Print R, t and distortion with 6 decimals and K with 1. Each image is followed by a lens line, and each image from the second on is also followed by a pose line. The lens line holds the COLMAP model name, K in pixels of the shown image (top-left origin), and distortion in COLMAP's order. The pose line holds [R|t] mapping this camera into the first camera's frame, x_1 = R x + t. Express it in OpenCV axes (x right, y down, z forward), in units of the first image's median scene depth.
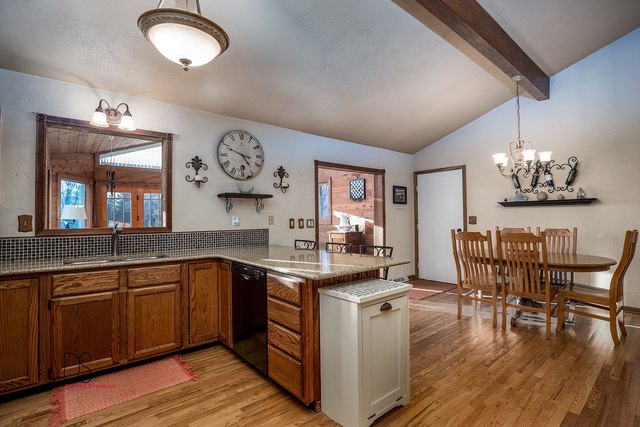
lens RADIAL K [[311.4, 0, 331.9], [0, 311.4, 211.6], [0, 0, 1]] dist [-0.024297, 0.000012]
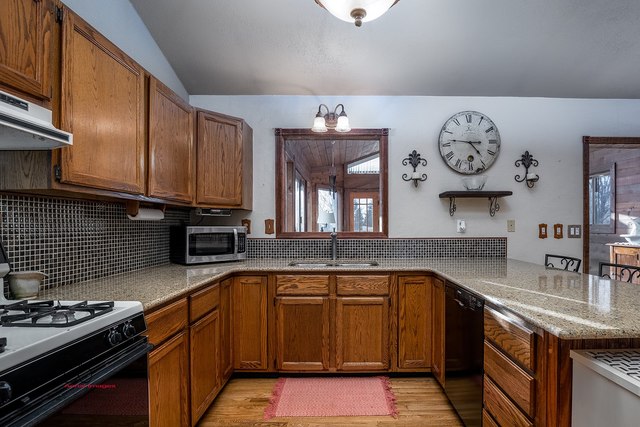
lens RADIAL K [[329.3, 0, 343.0], [0, 329.3, 229.2], [0, 0, 1]] dist [-0.033479, 0.000199]
pose [[0.757779, 0.017491, -0.652277, 0.011301], [0.008896, 0.999271, 0.037130, 0.003692], [0.652450, -0.033939, 0.757071, 0.175401]]
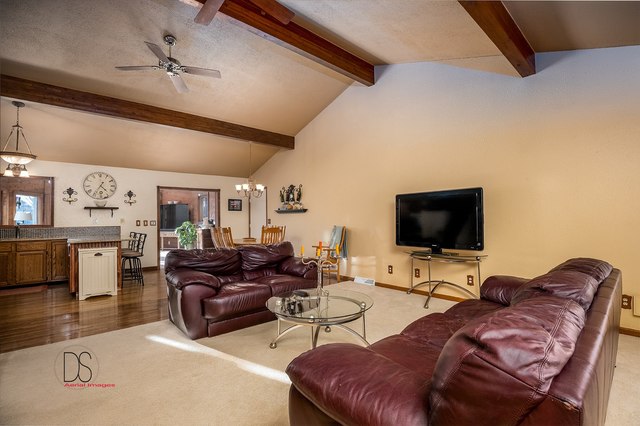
lens RADIAL K [[290.4, 0, 320.0], [0, 290.4, 213.0], [0, 0, 1]] dist [-0.017253, 0.000438]
pose [[0.999970, -0.000477, 0.007767, 1.093345], [0.000484, 1.000000, -0.000838, -0.020297], [-0.007766, 0.000841, 0.999969, -0.778430]]
